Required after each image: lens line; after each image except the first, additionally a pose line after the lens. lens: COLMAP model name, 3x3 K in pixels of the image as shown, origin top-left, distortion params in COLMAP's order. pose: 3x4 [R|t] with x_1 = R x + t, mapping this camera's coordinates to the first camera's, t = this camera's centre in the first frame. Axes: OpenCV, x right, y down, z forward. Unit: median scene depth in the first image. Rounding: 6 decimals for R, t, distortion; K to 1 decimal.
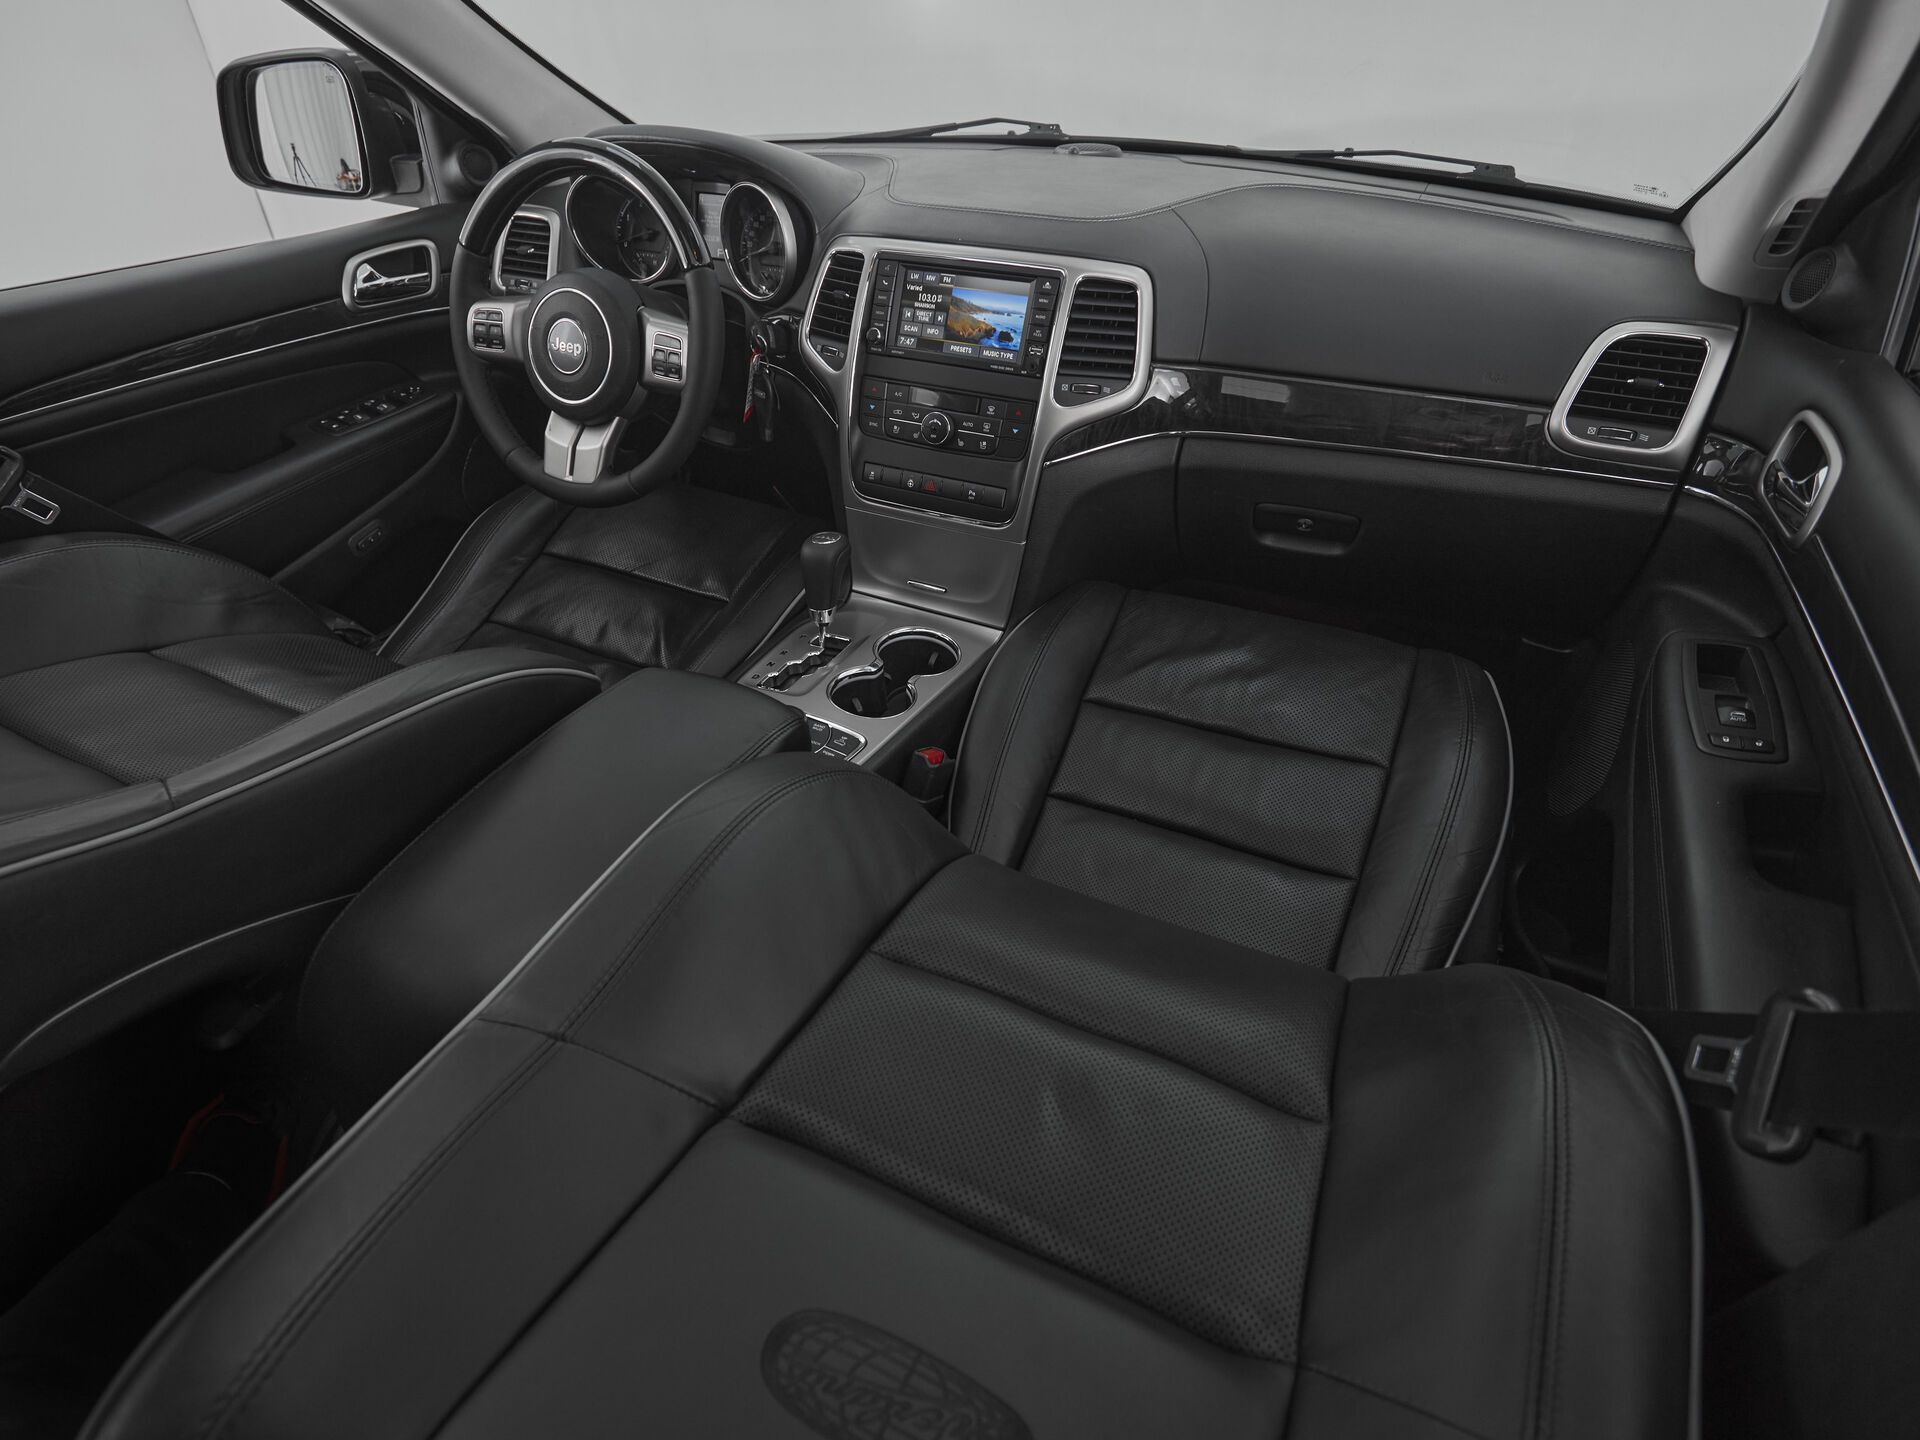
lens RADIAL K [[1031.8, 0, 900.9], [0, 1031.8, 724.4], [0, 0, 1]] dist [-0.001241, -0.000403]
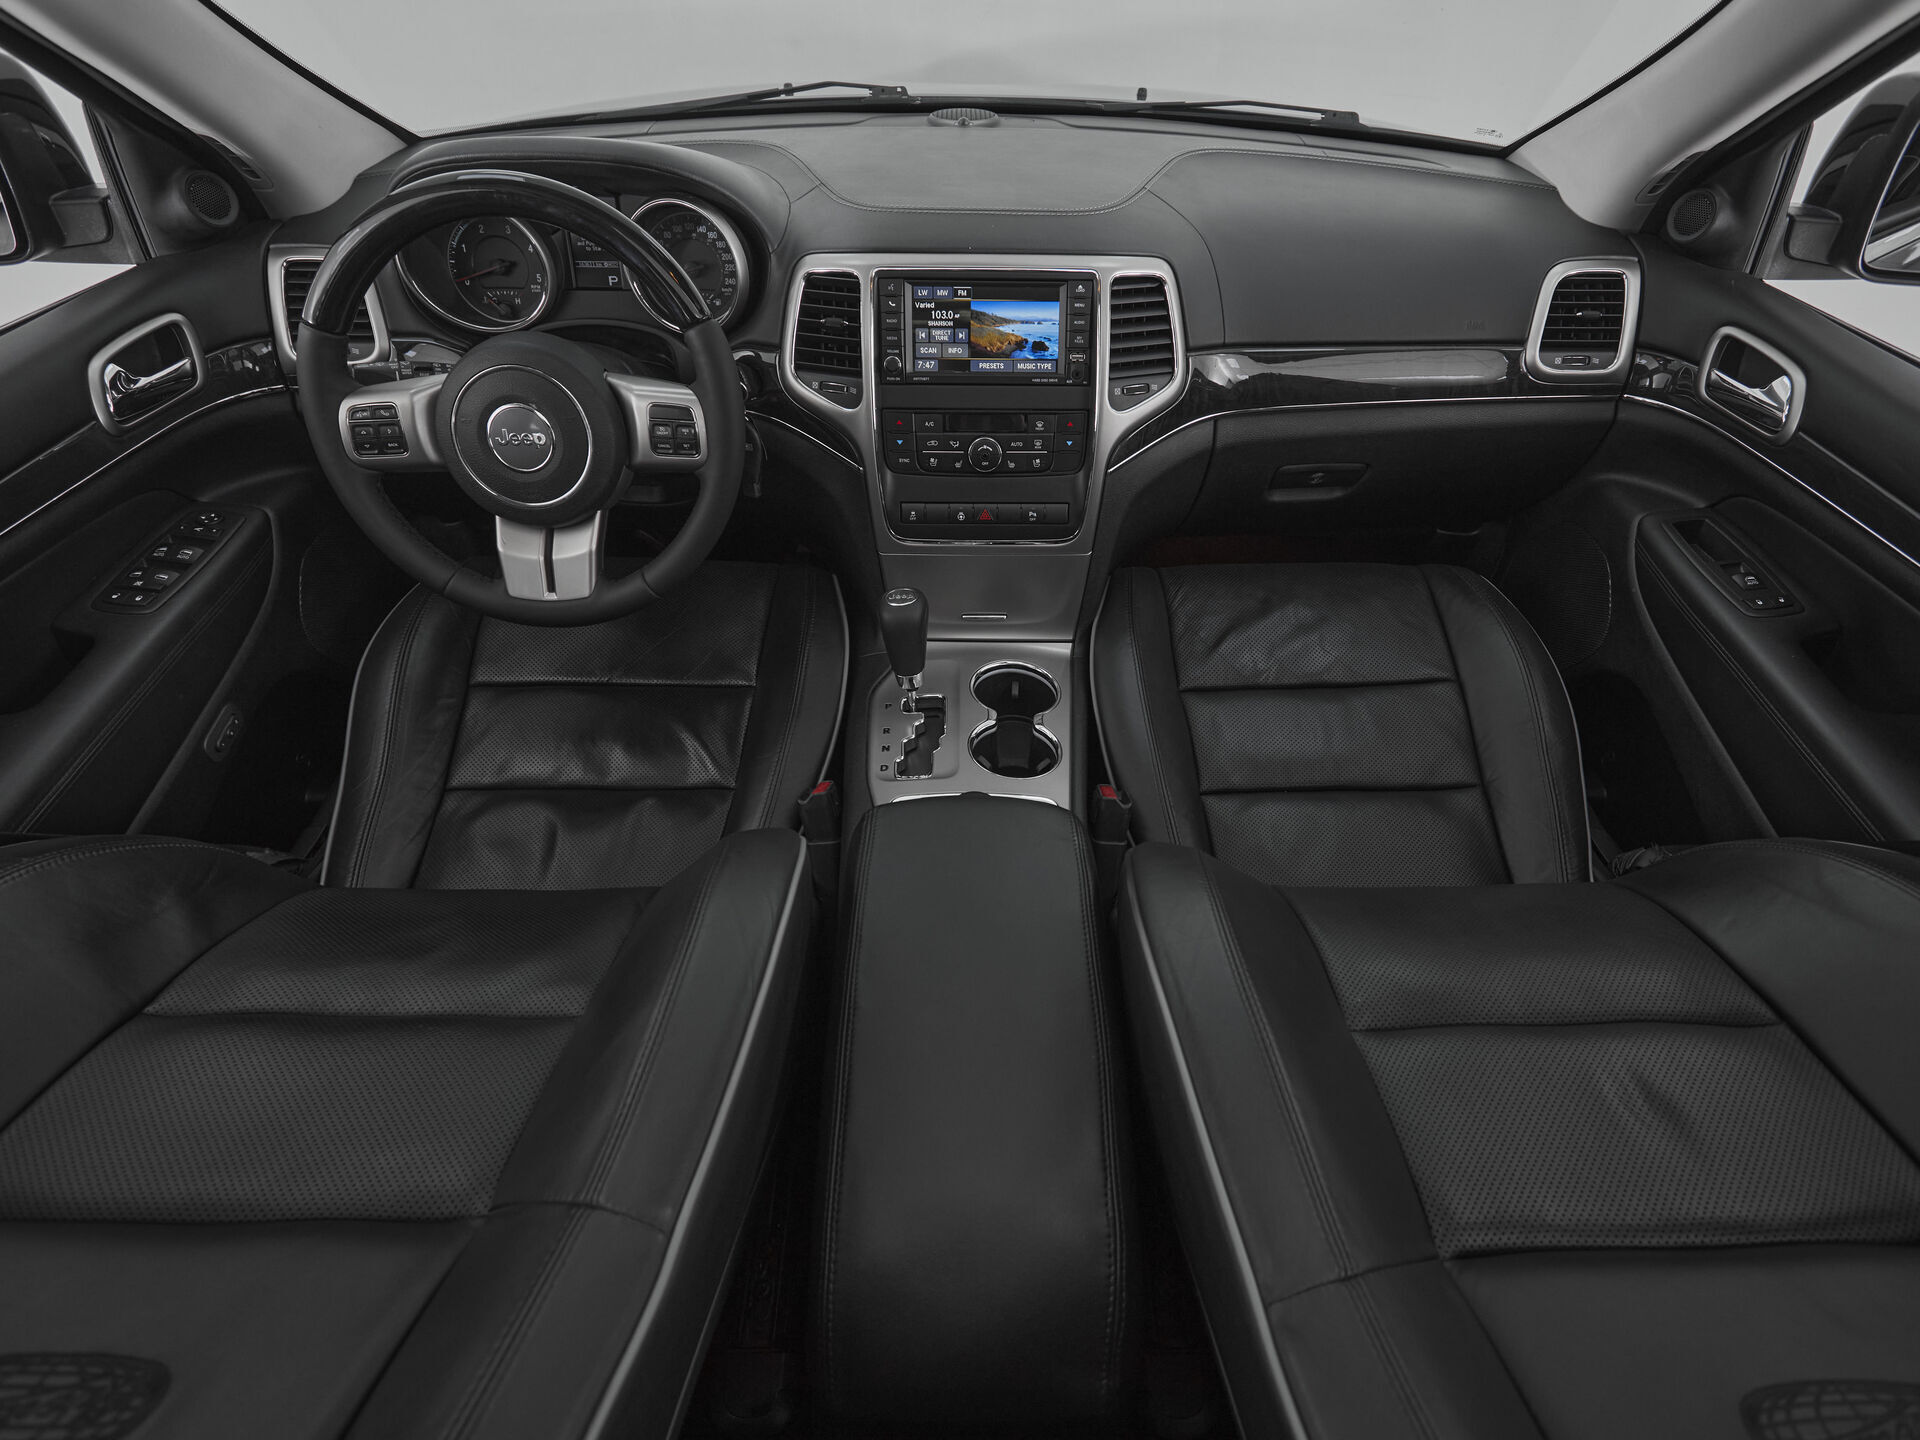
lens RADIAL K [[1039.2, 0, 990.8], [0, 1039.2, 725.9], [0, 0, 1]] dist [0.000972, -0.001597]
pose [[0.883951, -0.288091, 0.368287, -0.377256], [0.259422, 0.957468, 0.126318, -0.169722], [-0.389014, -0.016117, 0.921091, 0.130711]]
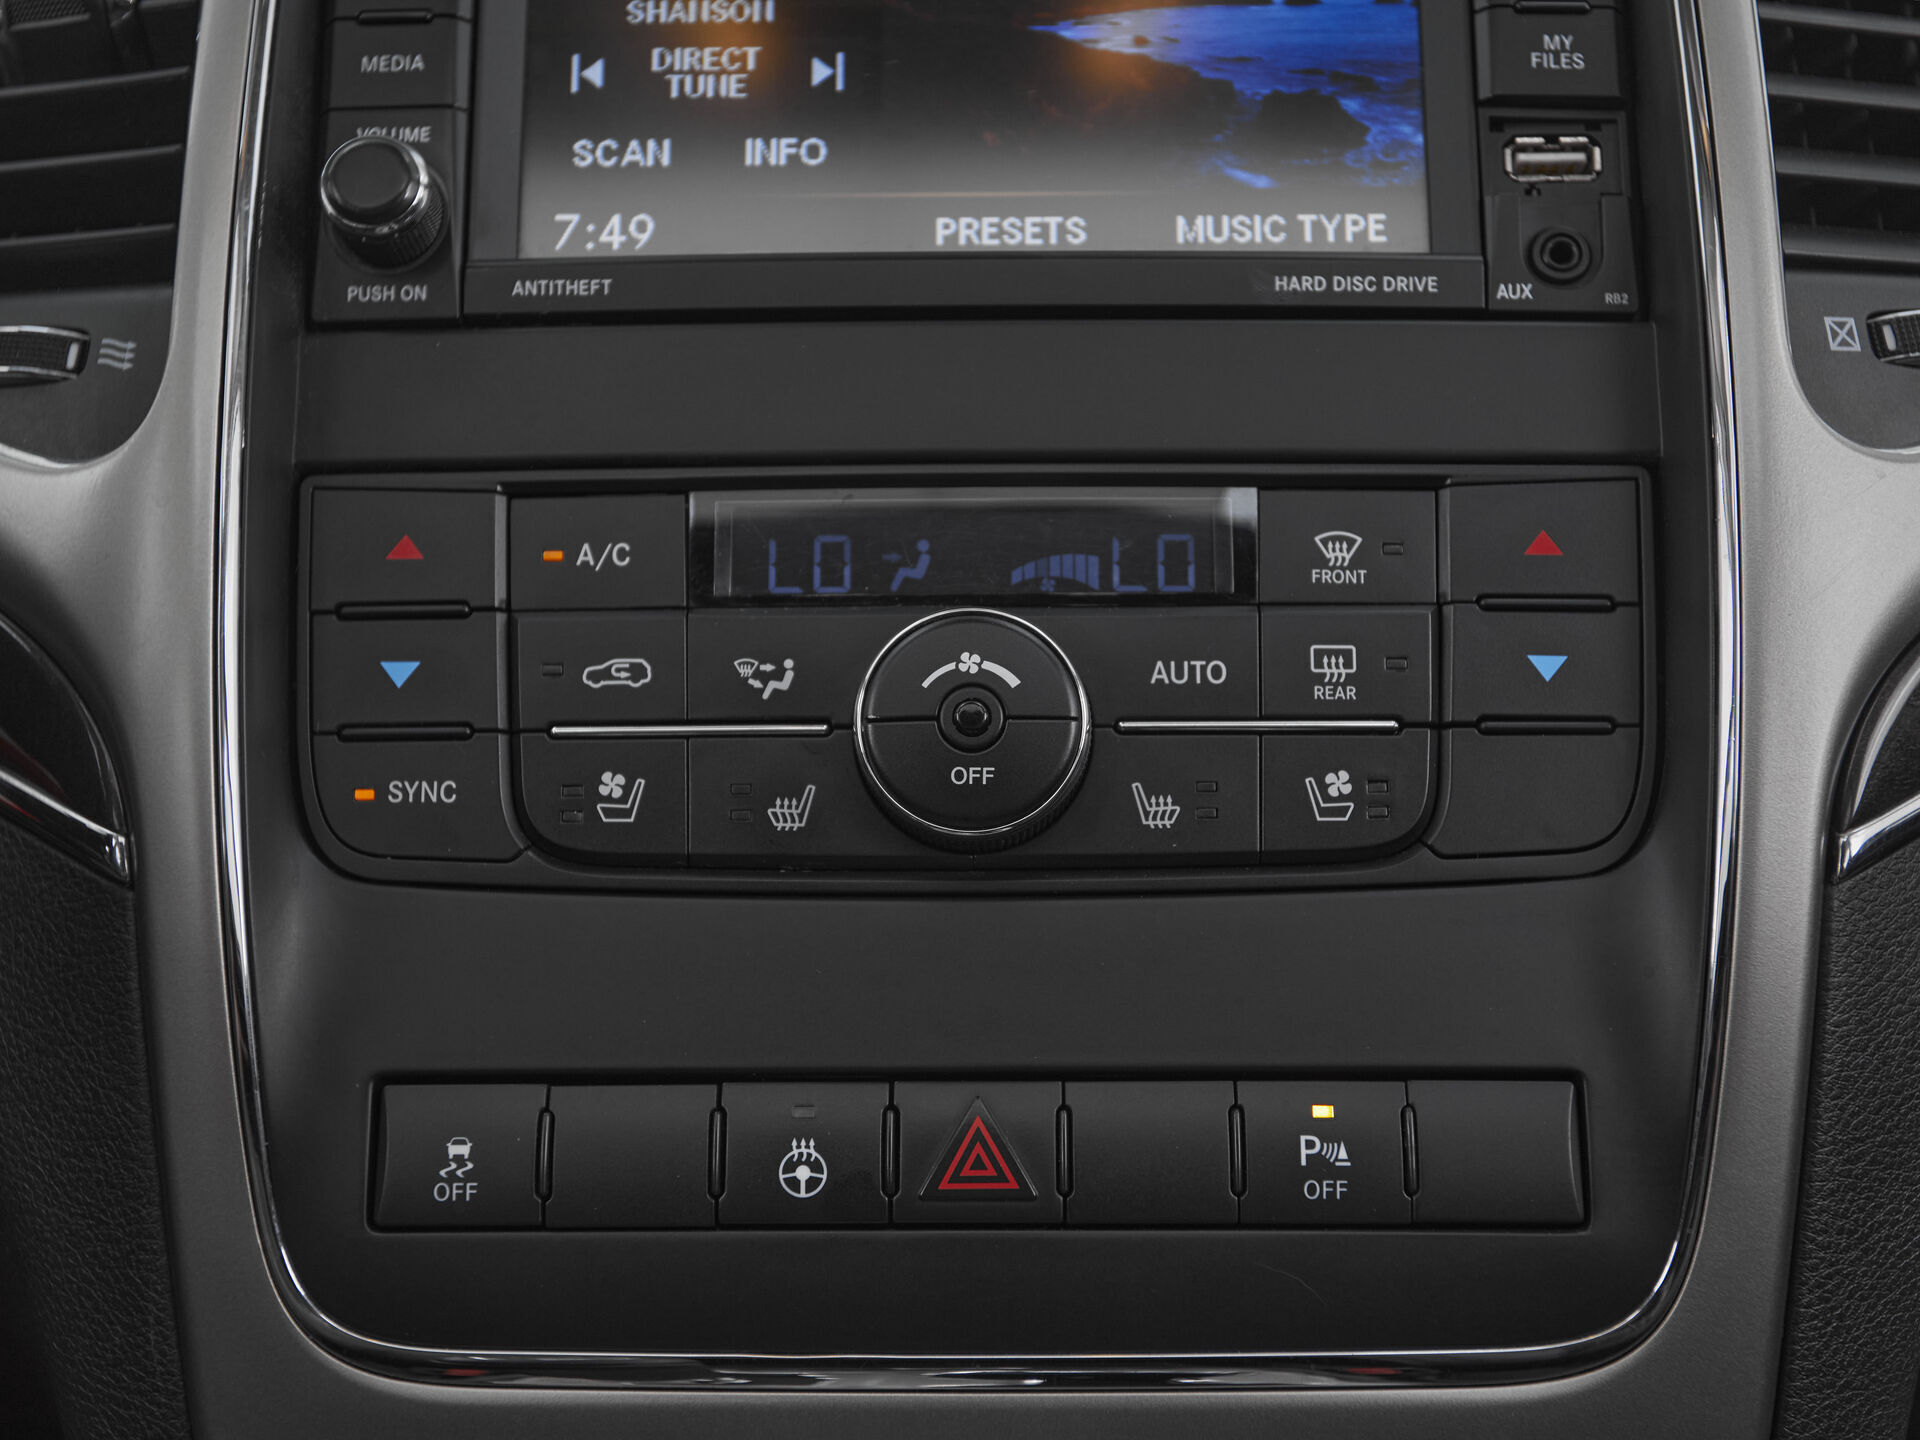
lens RADIAL K [[2452.6, 0, 960.0], [0, 2452.6, 720.0], [0, 0, 1]] dist [-0.018256, 0.204561]
pose [[0.899522, -0.062637, 0.432361, -0.104189], [0.258787, 0.873747, -0.411820, -0.157365], [-0.351979, 0.482331, 0.802165, 0.746531]]
